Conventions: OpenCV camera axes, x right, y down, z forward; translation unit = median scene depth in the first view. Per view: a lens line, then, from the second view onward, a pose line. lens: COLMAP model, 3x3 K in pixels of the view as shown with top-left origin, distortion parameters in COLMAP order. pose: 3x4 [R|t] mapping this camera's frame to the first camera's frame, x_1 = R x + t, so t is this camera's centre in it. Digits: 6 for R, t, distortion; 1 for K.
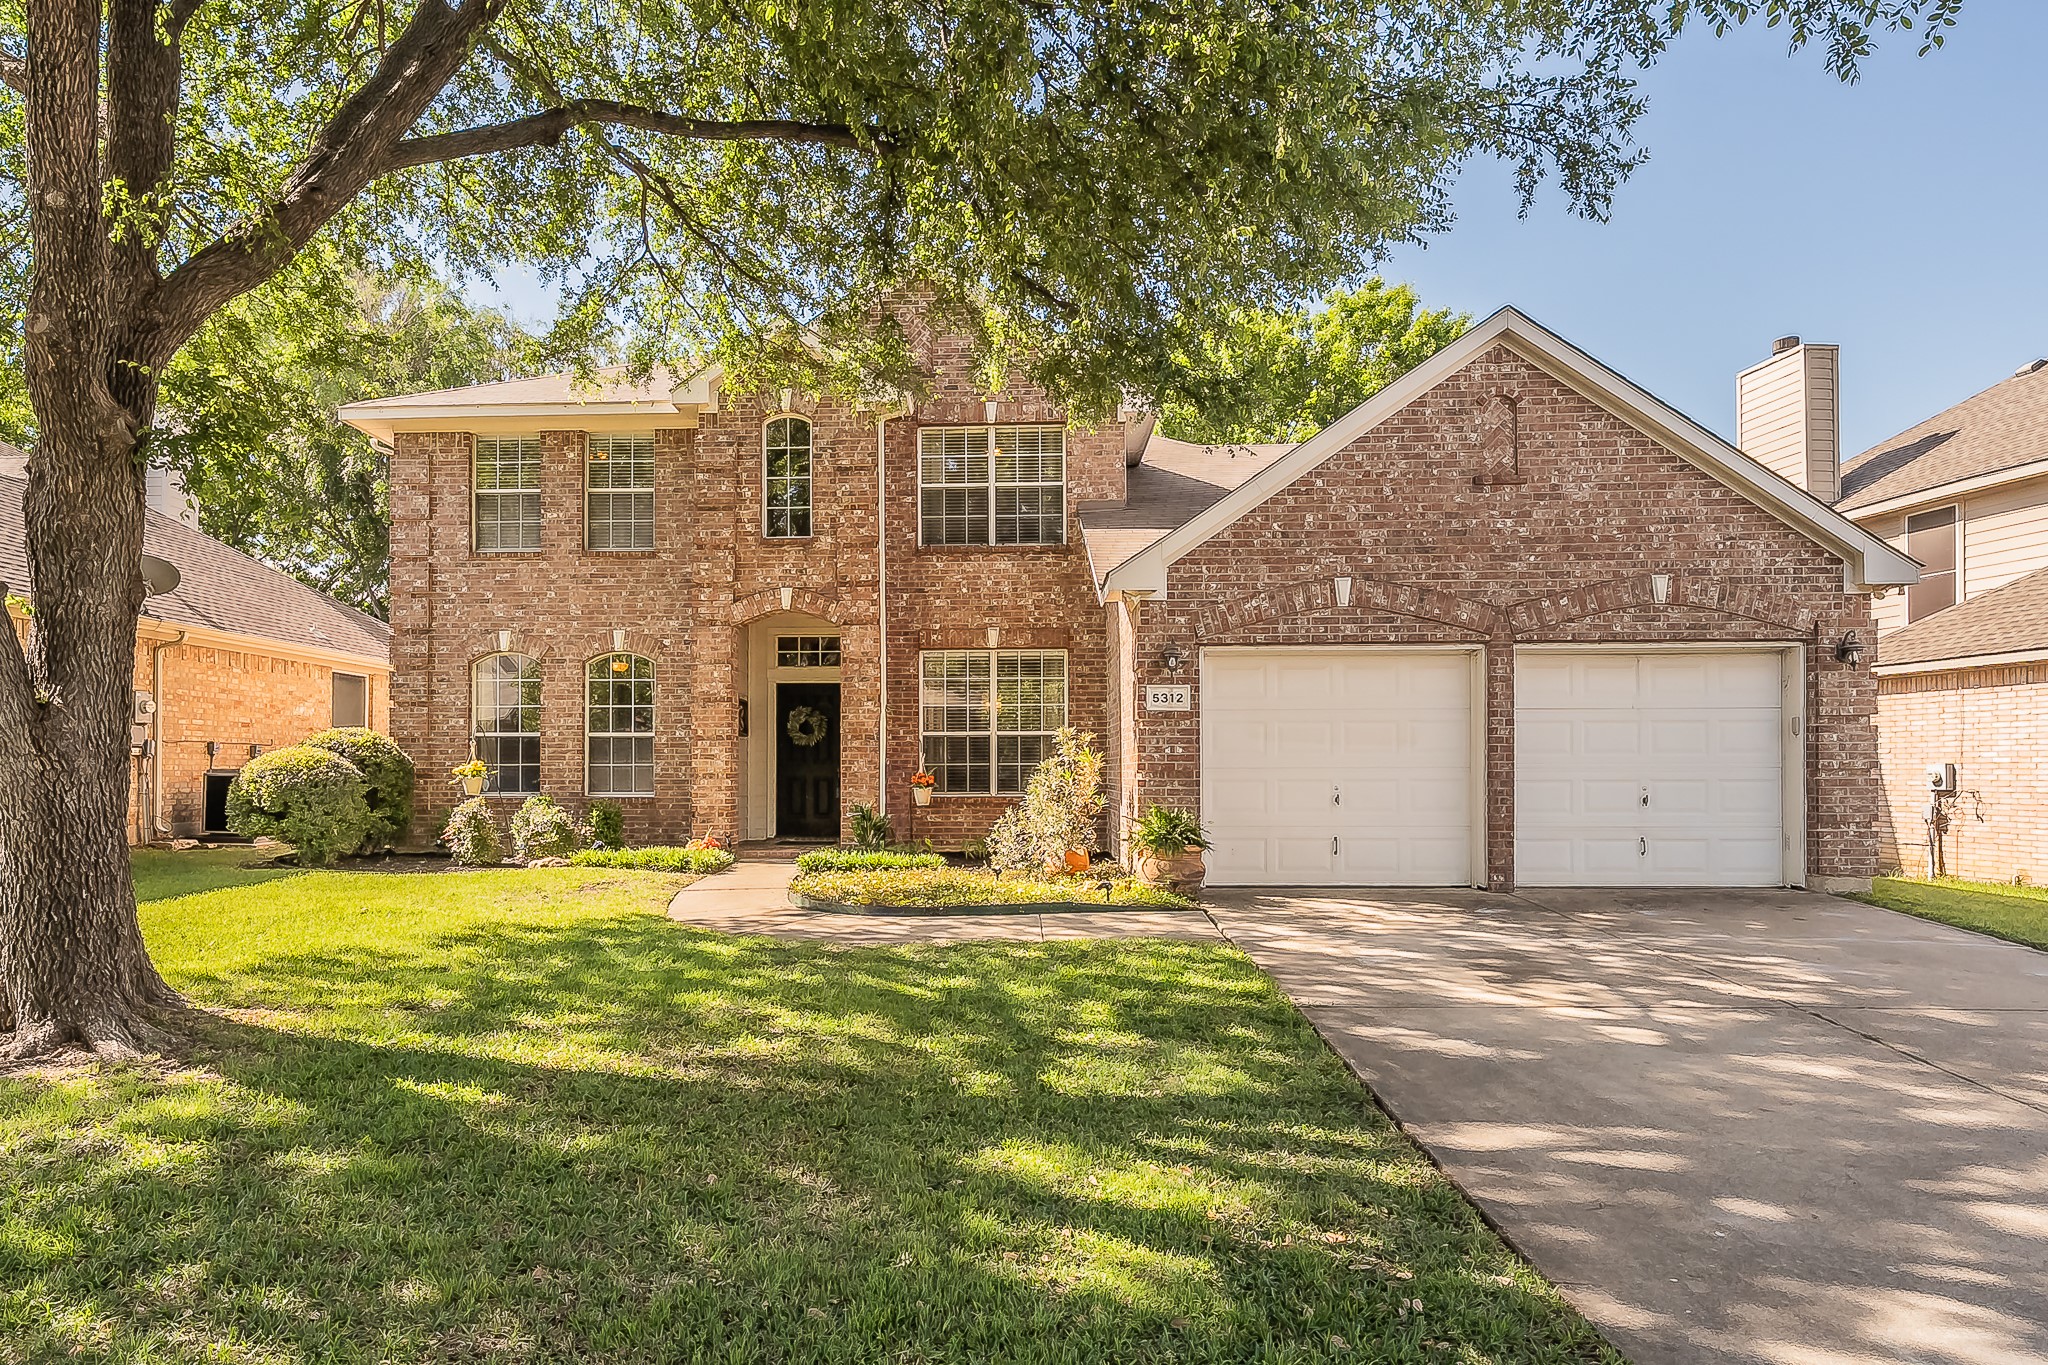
lens RADIAL K [[1172.7, 0, 1022.2], [0, 1172.7, 710.5], [0, 0, 1]] dist [-0.001486, -0.000345]
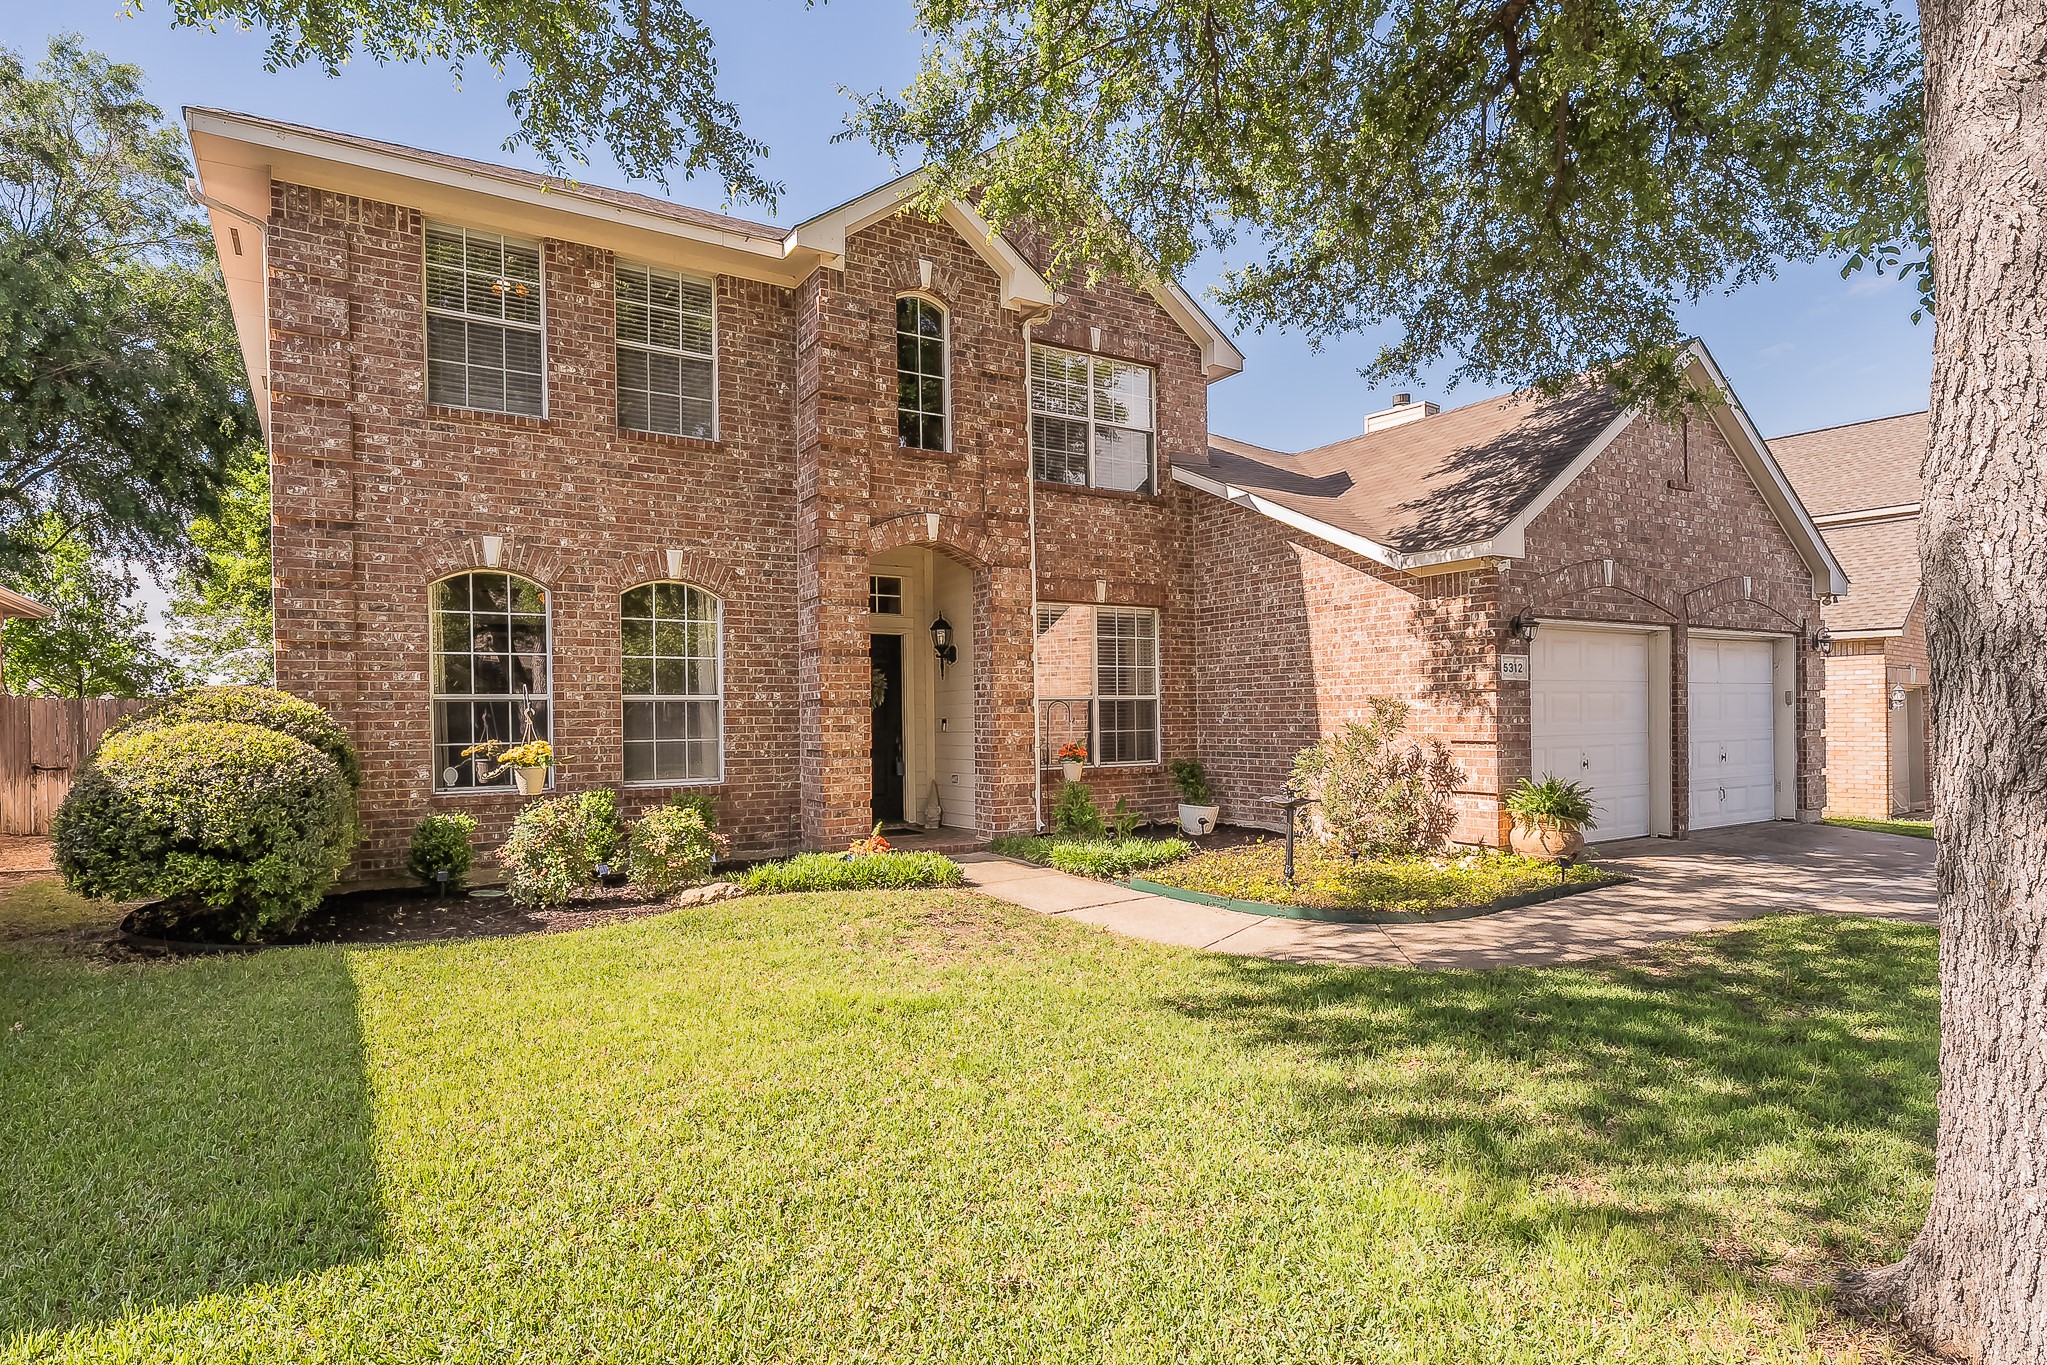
lens RADIAL K [[1078.1, 0, 1023.5], [0, 1078.1, 682.5], [0, 0, 1]] dist [-0.000982, -0.000279]
pose [[0.826037, 0.010933, 0.563510, -0.549269], [-0.019231, 0.999776, 0.008792, 0.001620], [-0.563288, -0.018099, 0.826063, 0.356503]]
